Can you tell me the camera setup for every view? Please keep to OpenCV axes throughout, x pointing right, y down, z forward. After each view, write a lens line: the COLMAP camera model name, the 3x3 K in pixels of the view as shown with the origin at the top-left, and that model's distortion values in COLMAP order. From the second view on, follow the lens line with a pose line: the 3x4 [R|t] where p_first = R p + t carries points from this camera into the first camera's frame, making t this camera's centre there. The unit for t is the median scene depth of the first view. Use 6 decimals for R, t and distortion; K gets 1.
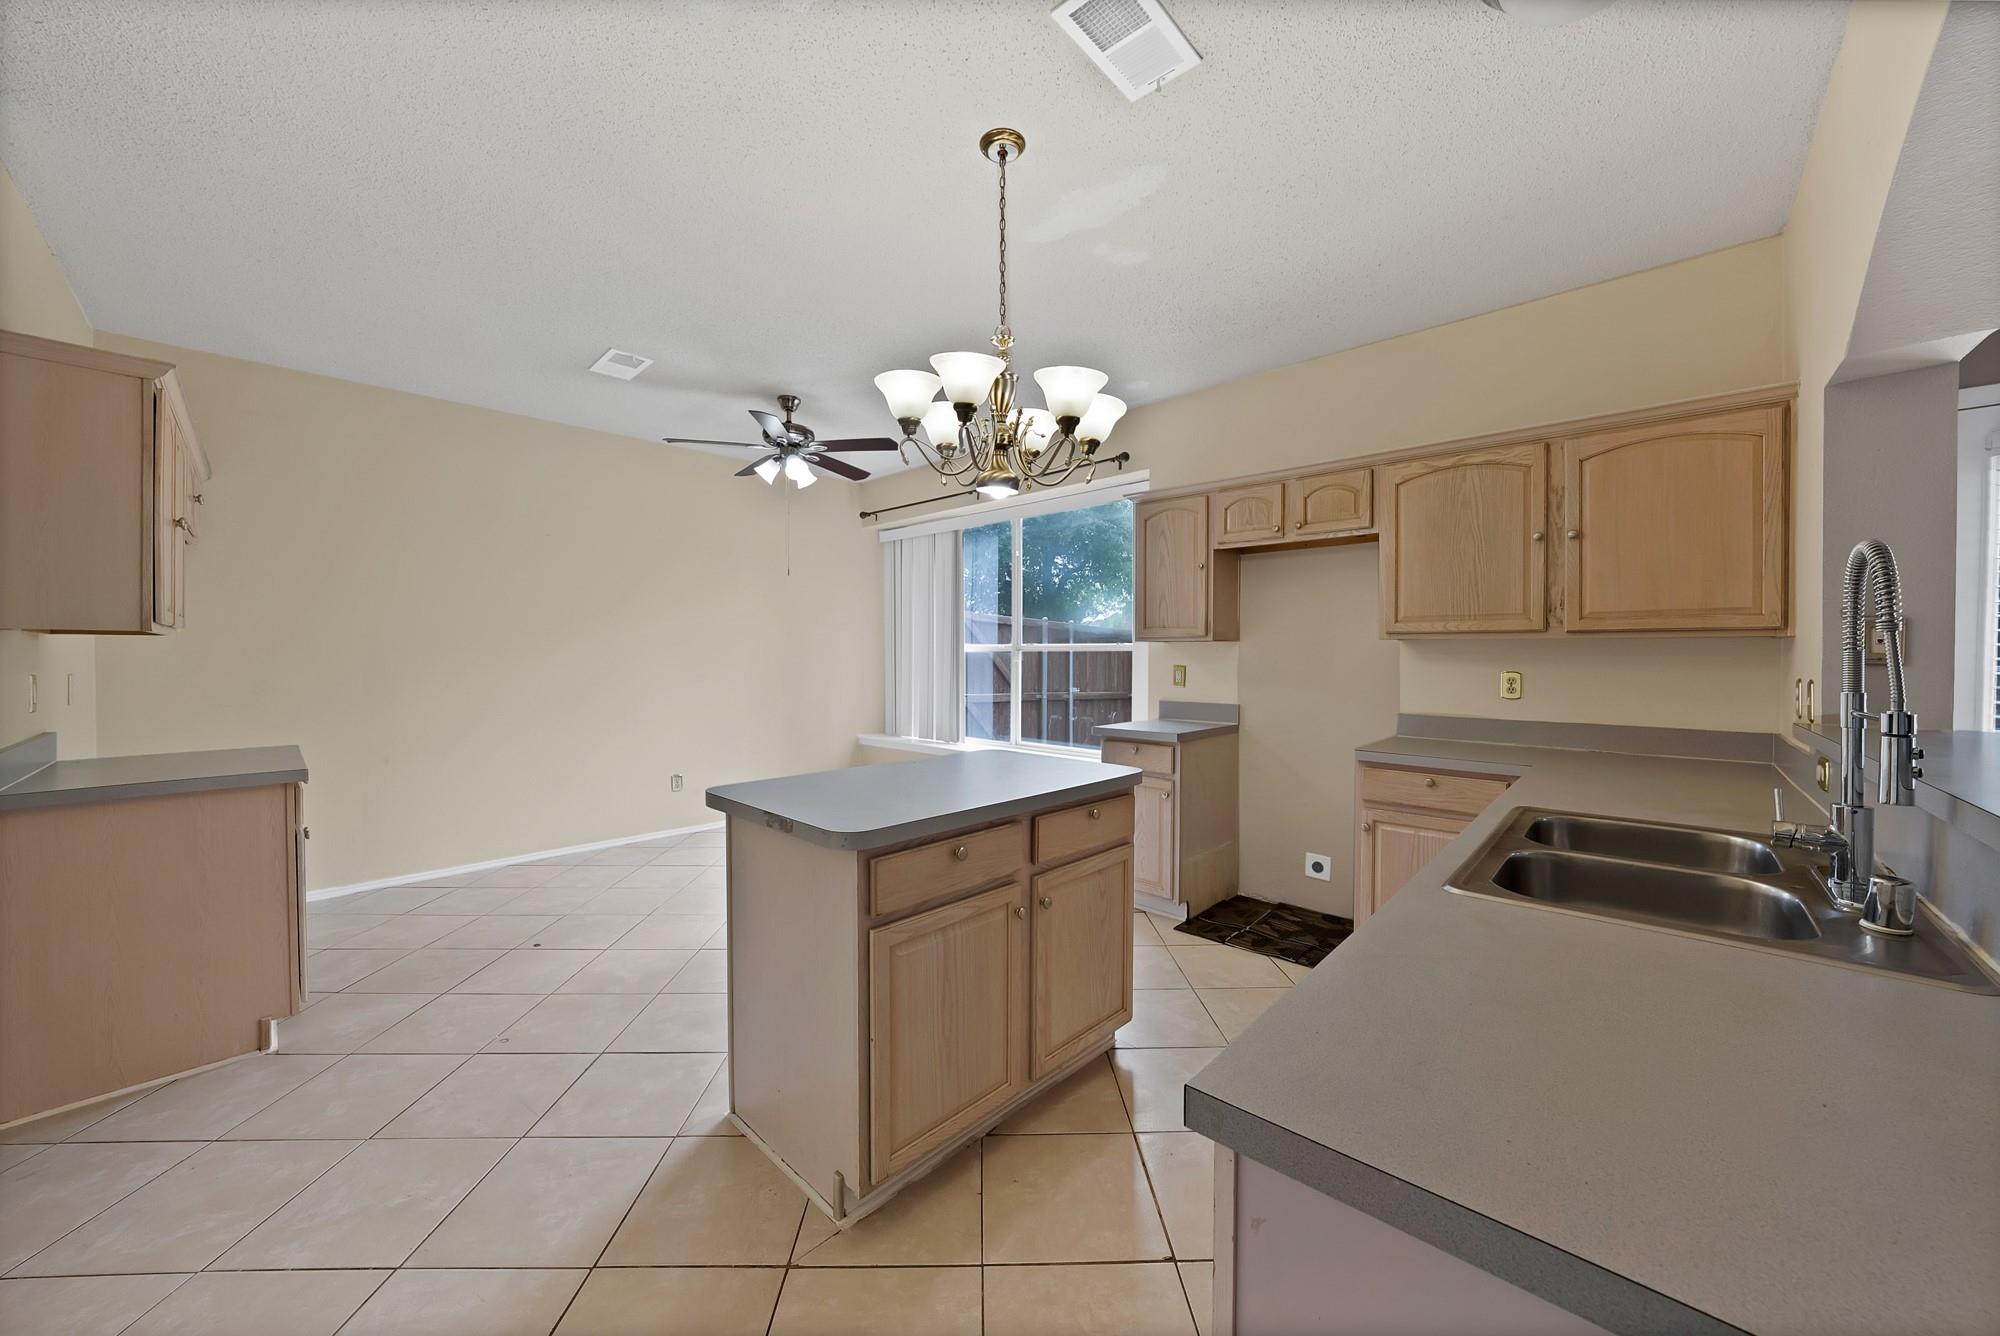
lens RADIAL K [[720.9, 0, 1004.7], [0, 720.9, 659.6], [0, 0, 1]] dist [-0.001981, -0.000200]
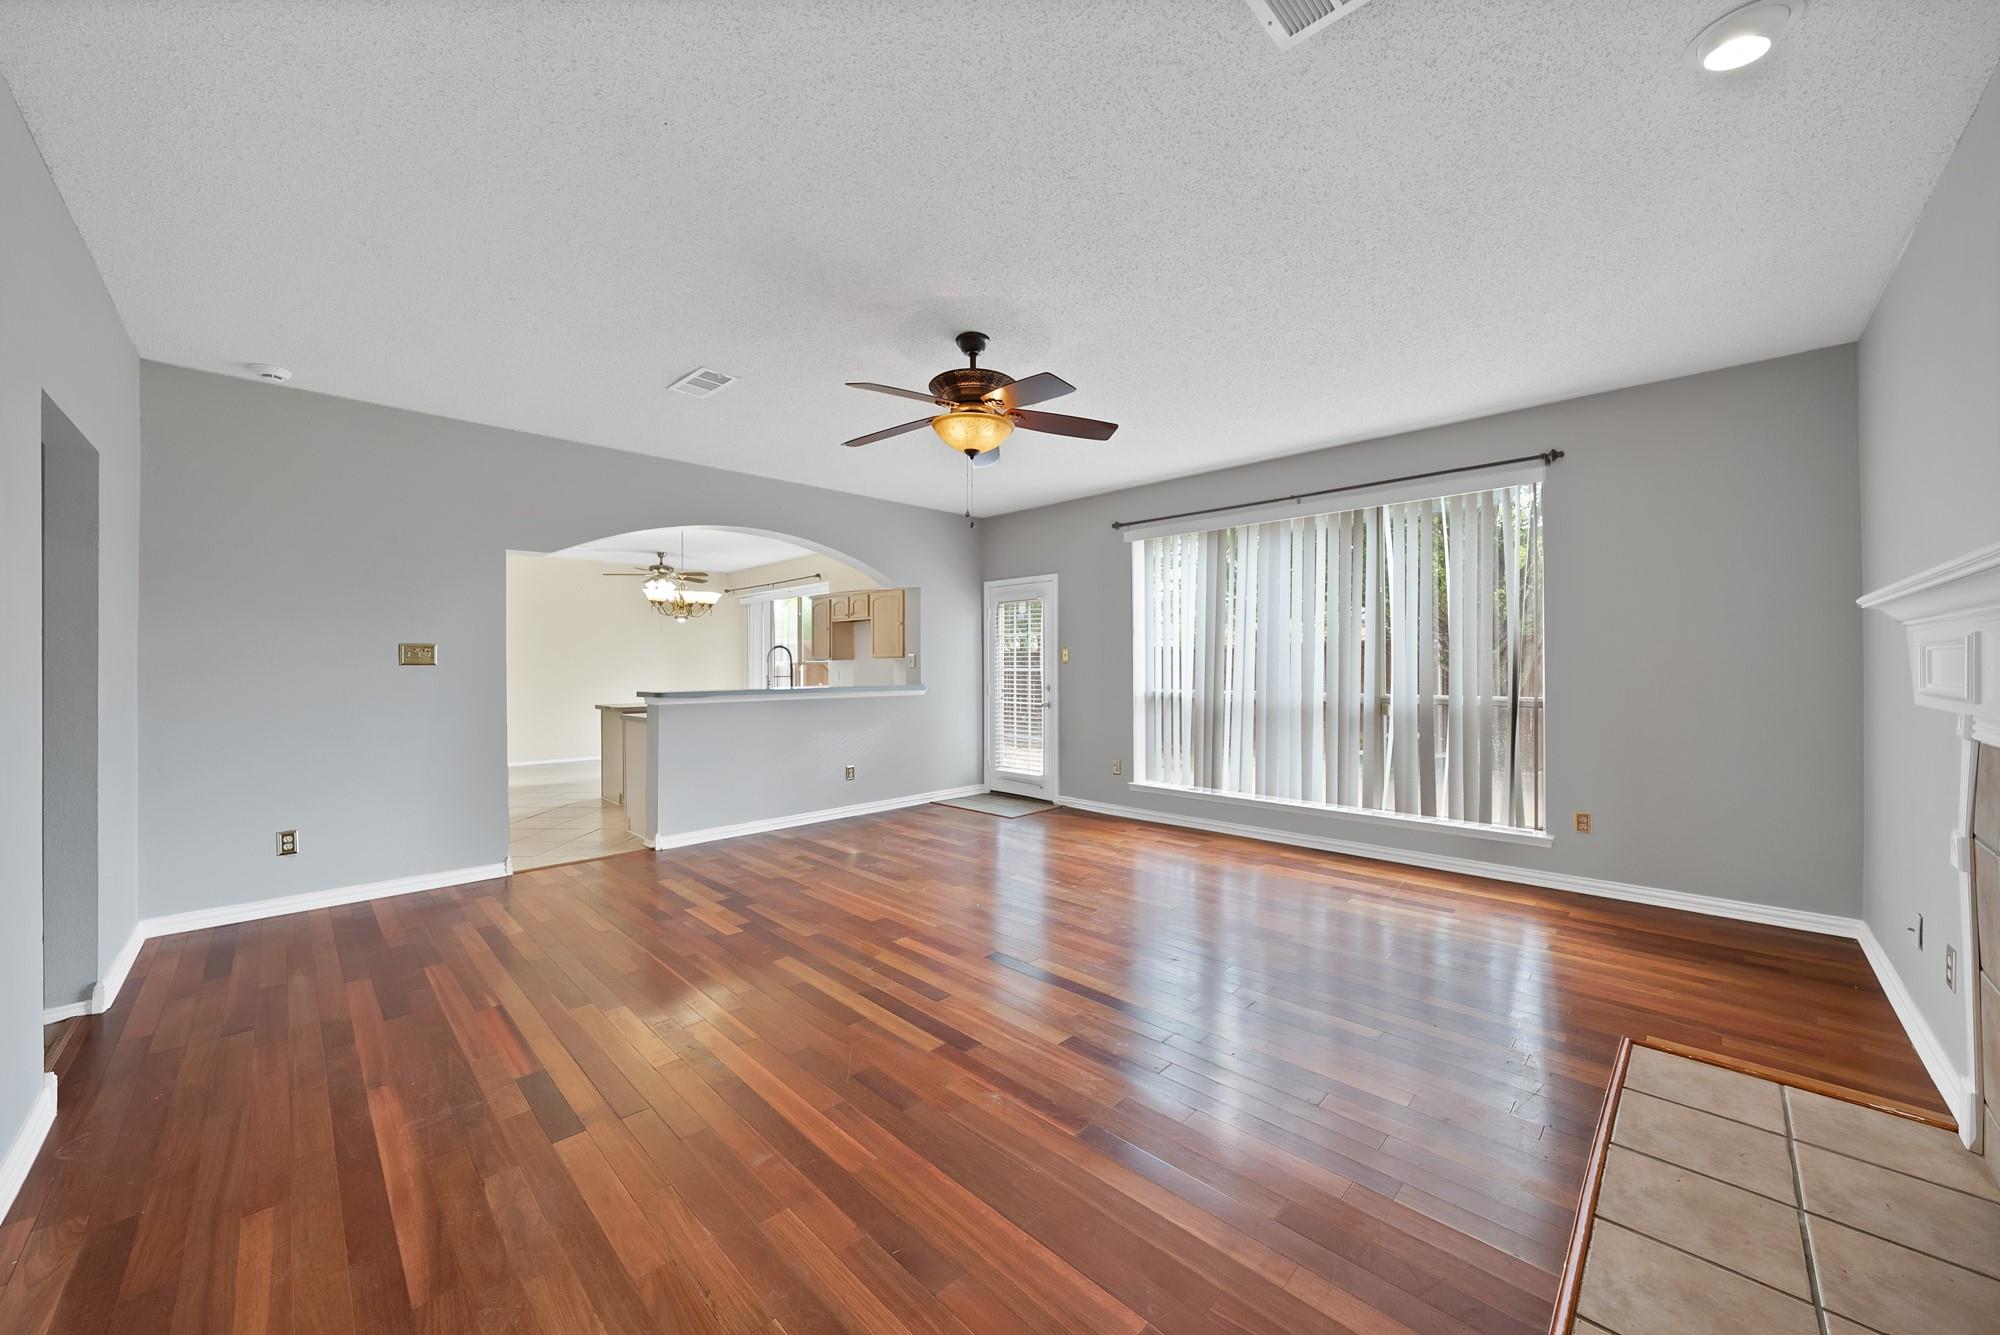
lens RADIAL K [[720.9, 0, 1005.8], [0, 720.9, 667.7], [0, 0, 1]] dist [-0.001981, -0.000200]
pose [[0.999583, -0.005908, -0.028269, 1.131708], [0.005691, 0.999954, -0.007745, 0.032977], [0.028314, 0.007581, 0.999570, -1.685434]]
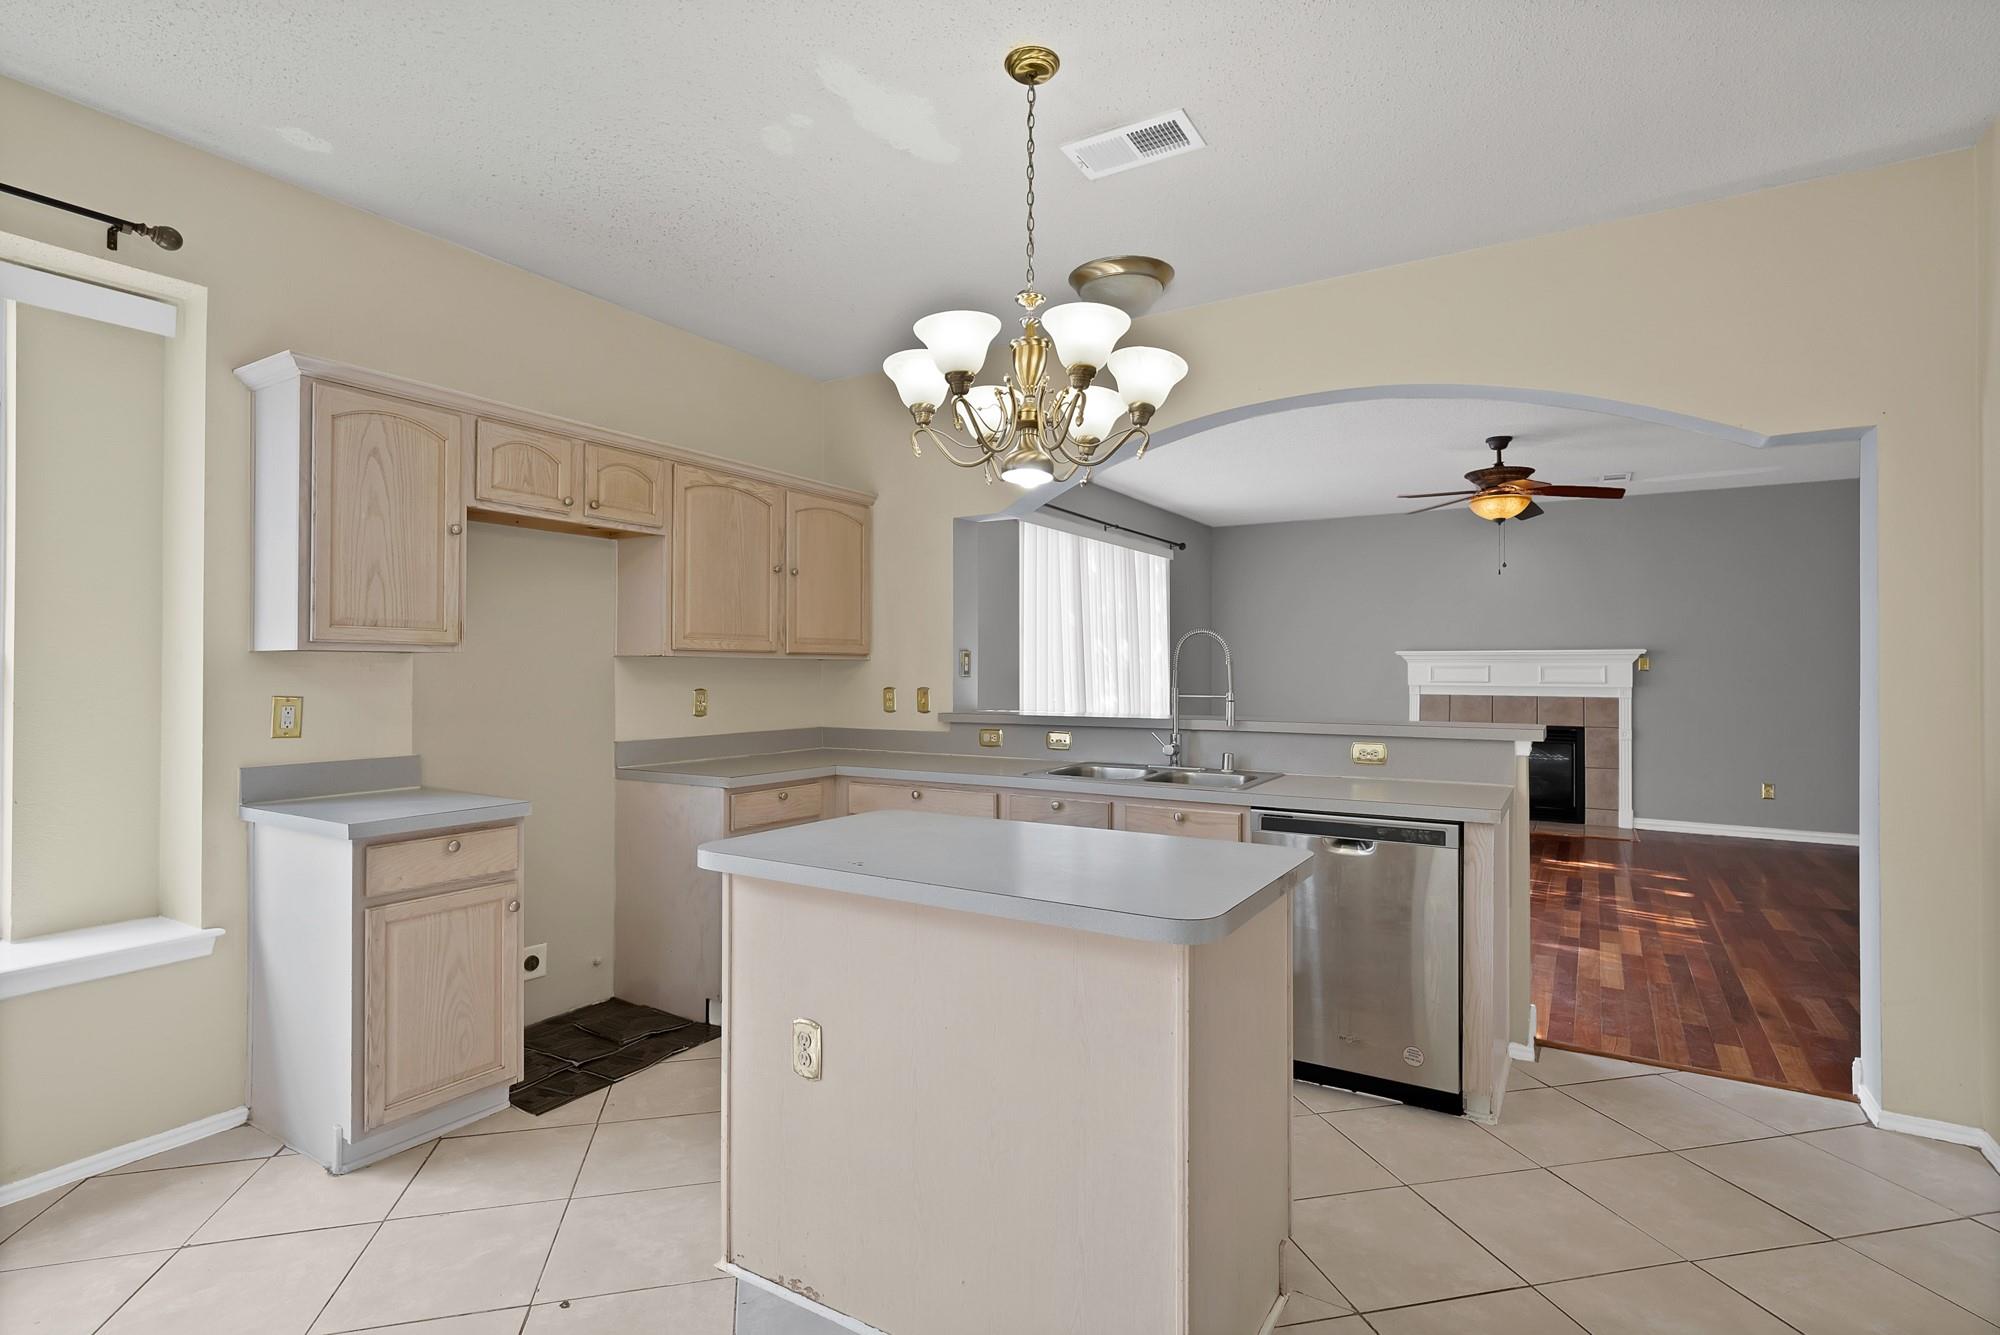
lens RADIAL K [[965.6, 0, 992.8], [0, 965.6, 663.1], [0, 0, 1]] dist [0.003190, 0.000451]
pose [[-0.188255, 0.008189, 0.982086, -0.746794], [0.012872, 0.999900, -0.005870, -0.007905], [-0.982036, 0.011536, -0.188342, 0.864073]]
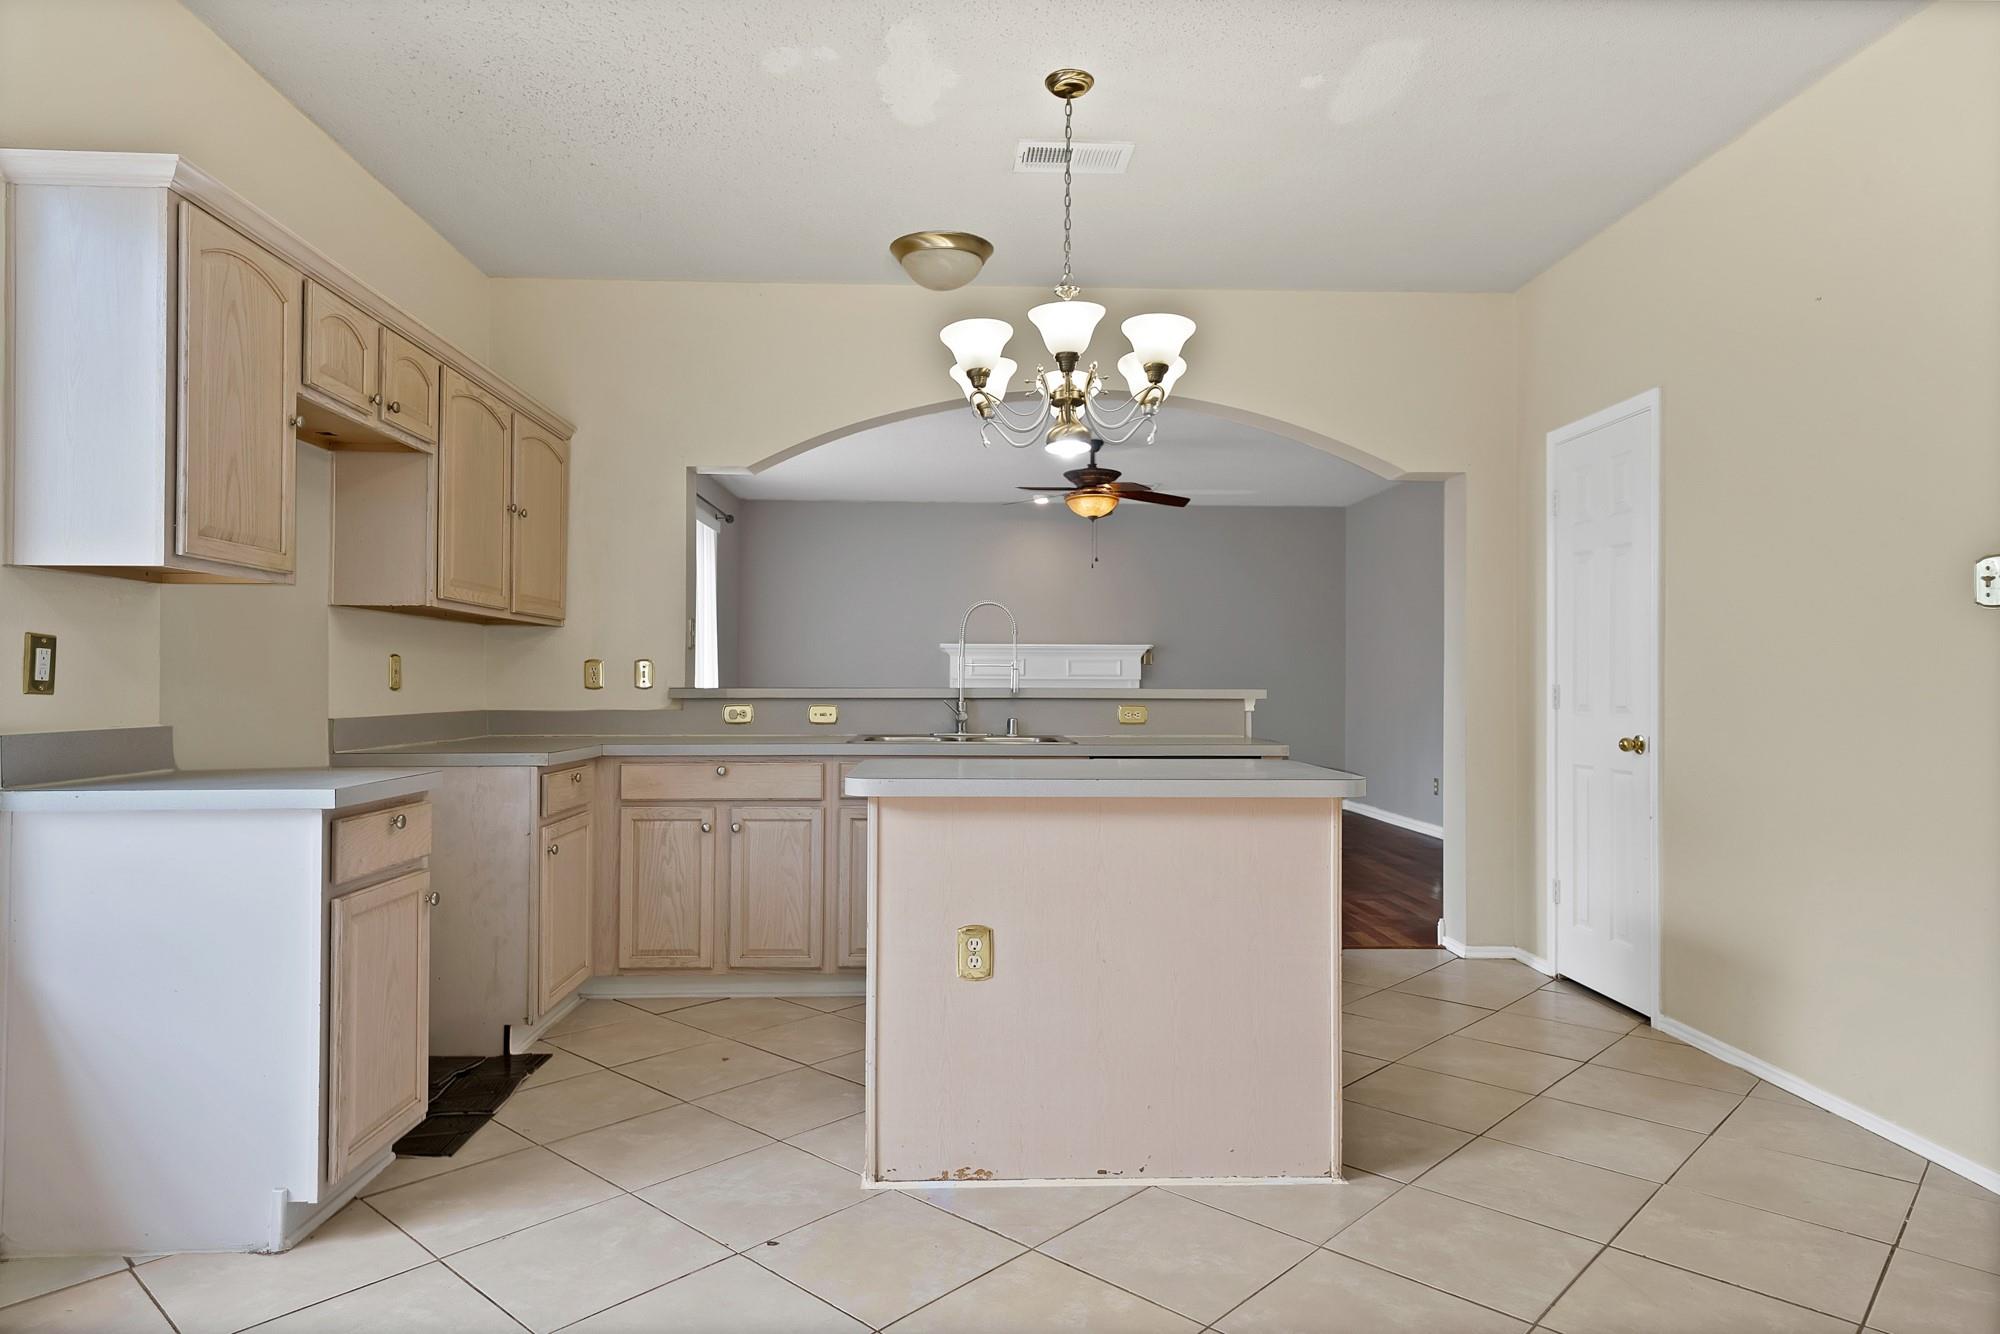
lens RADIAL K [[1197.6, 0, 986.4], [0, 1197.6, 669.9], [0, 0, 1]] dist [0.032827, -0.001464]
pose [[-0.699989, 0.006397, 0.714125, -0.720154], [0.007157, 0.999973, -0.001942, 0.041161], [-0.714118, 0.003752, -0.700015, 1.495946]]
